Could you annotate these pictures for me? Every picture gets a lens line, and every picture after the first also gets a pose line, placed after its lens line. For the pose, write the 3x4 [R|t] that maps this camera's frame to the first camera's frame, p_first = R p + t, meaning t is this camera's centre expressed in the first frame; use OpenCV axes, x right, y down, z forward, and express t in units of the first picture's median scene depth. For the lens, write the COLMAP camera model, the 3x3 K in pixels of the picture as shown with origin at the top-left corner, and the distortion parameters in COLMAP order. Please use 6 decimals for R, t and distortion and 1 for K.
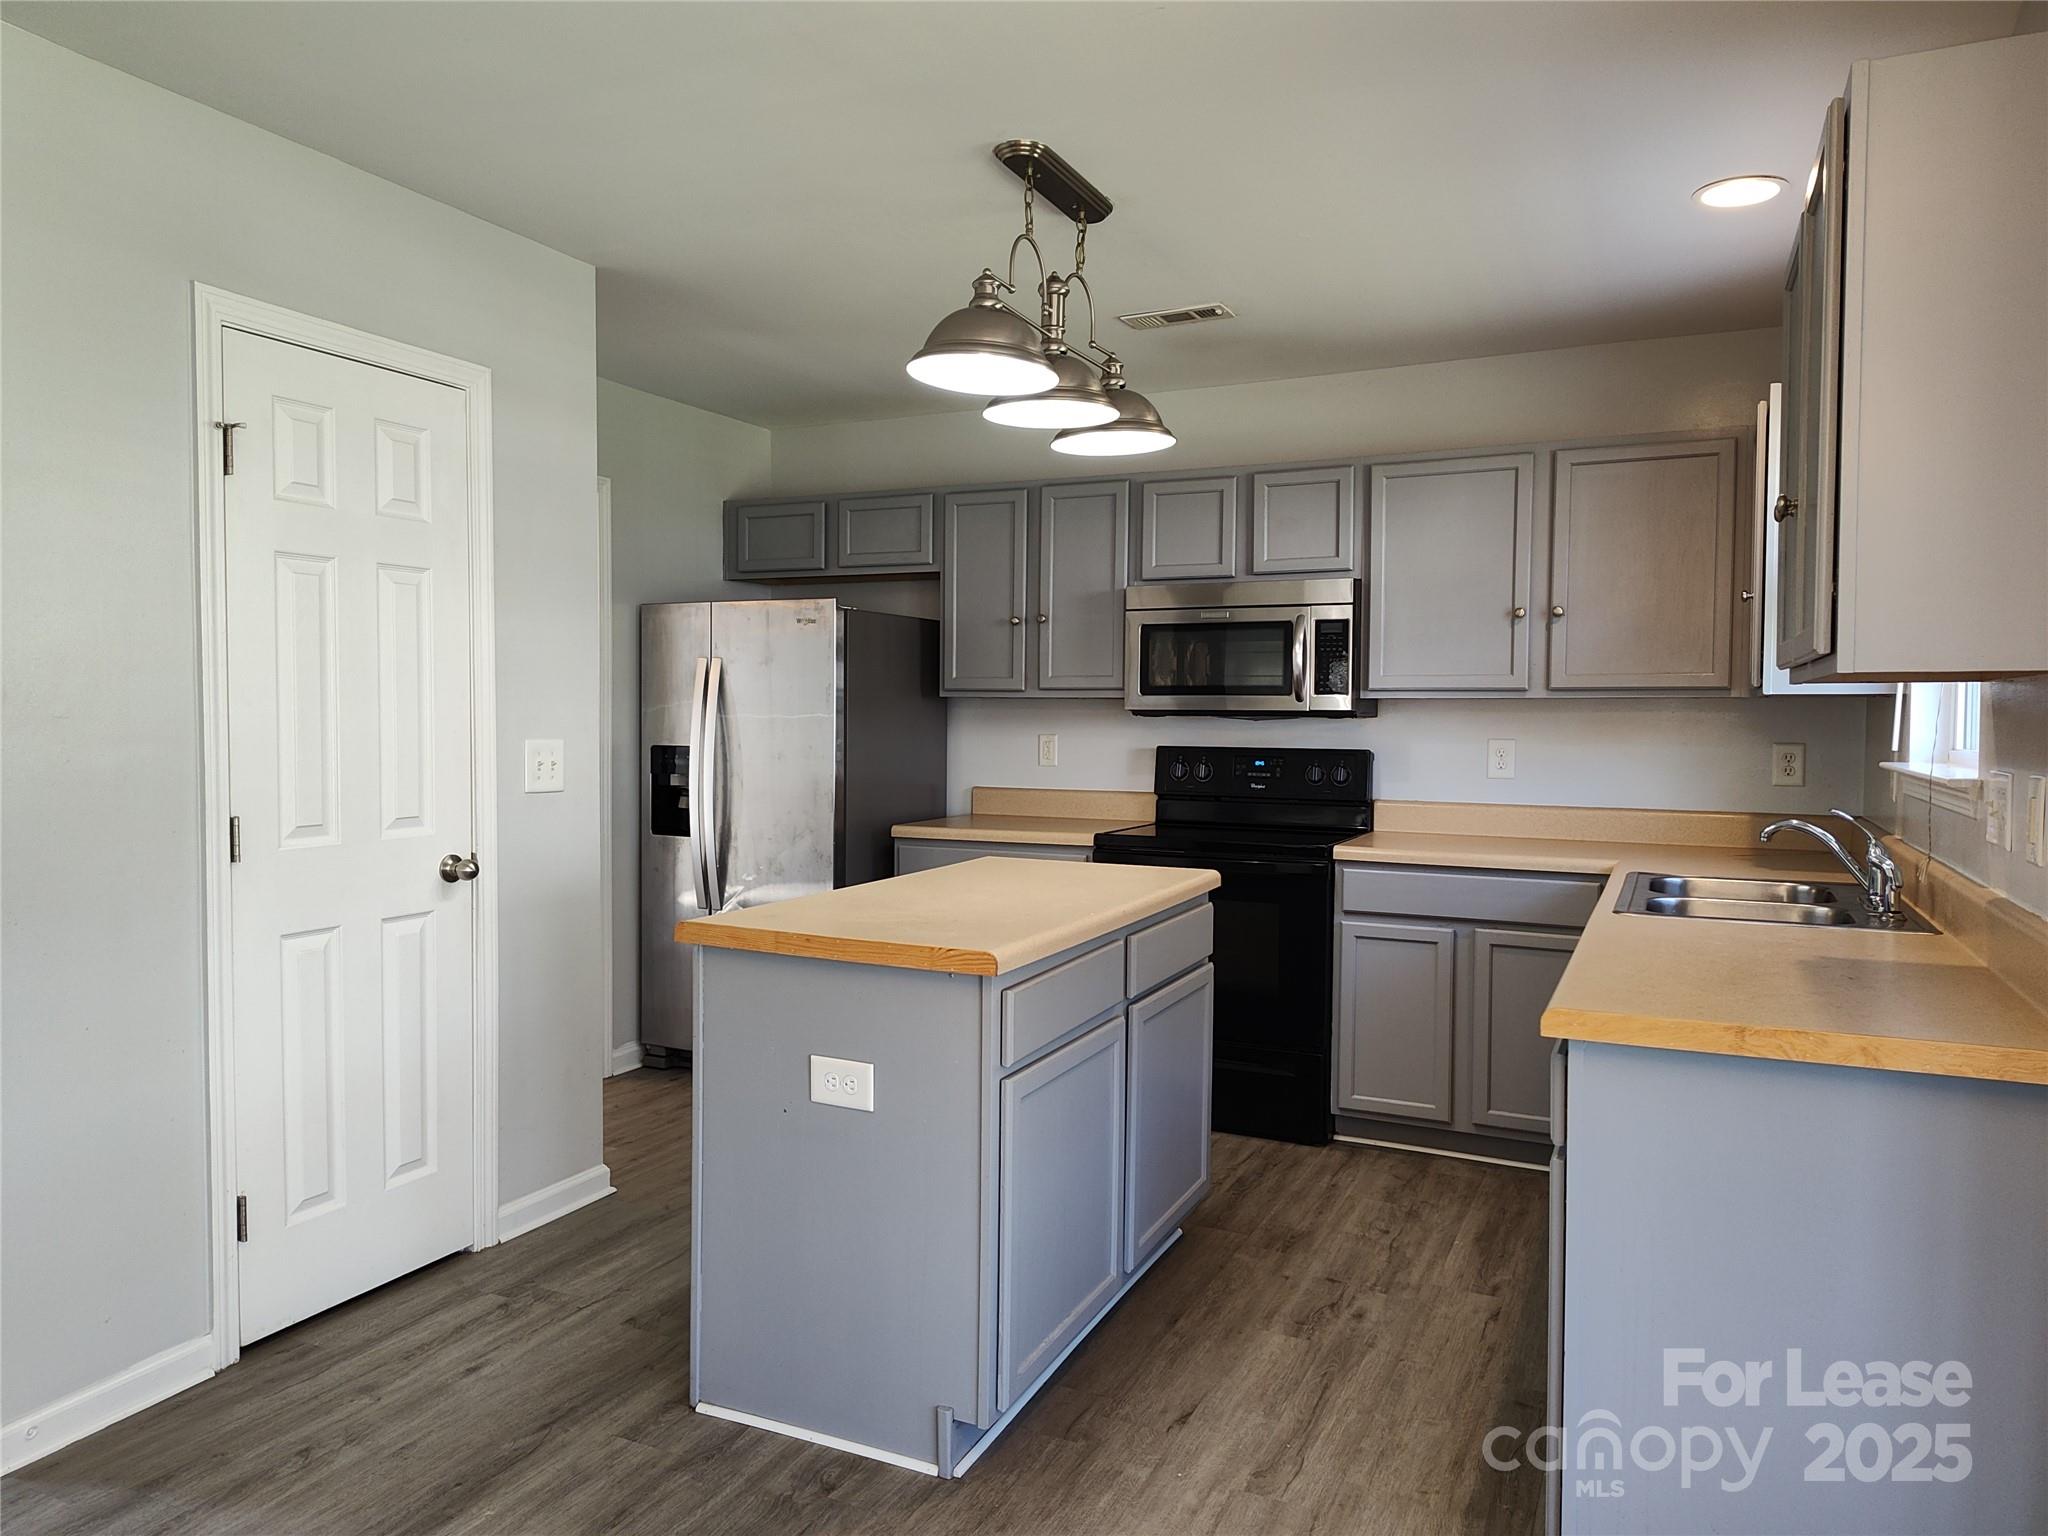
lens RADIAL K [[1387.3, 0, 1019.1], [0, 1387.3, 761.5], [0, 0, 1]] dist [0.036388, -0.041321]
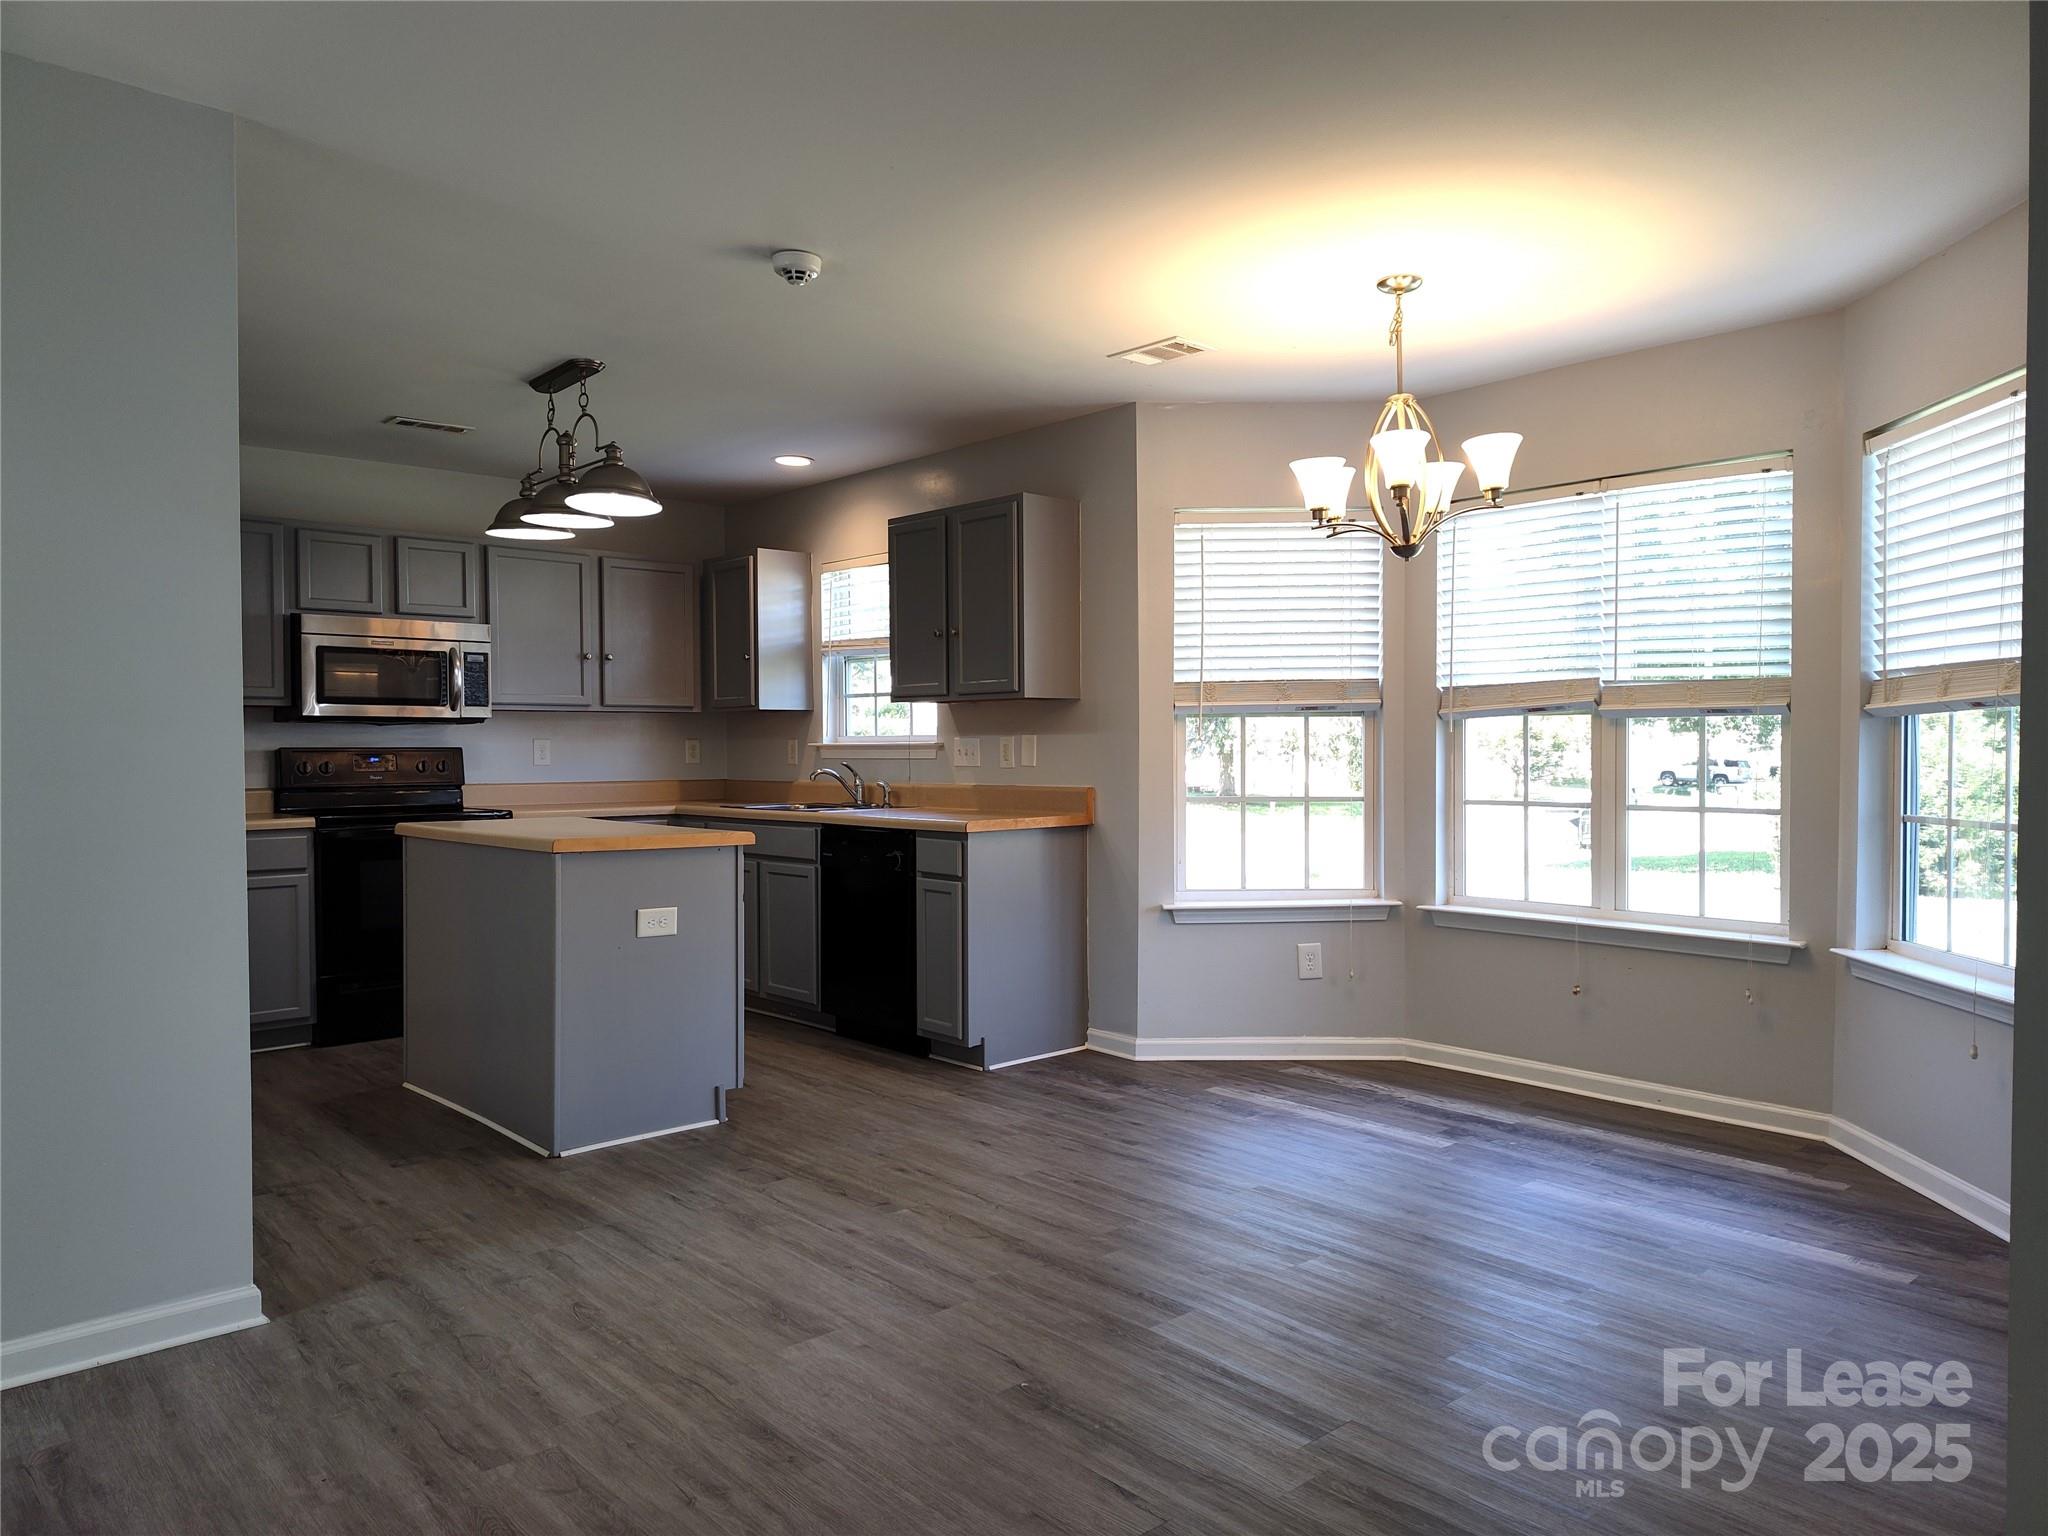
lens RADIAL K [[1387.3, 0, 1030.4], [0, 1387.3, 771.5], [0, 0, 1]] dist [0.036388, -0.041321]
pose [[0.378401, -0.021903, 0.925382, -0.898165], [0.038668, 0.999221, 0.007839, 0.029299], [-0.924834, 0.032817, 0.378954, -0.047827]]
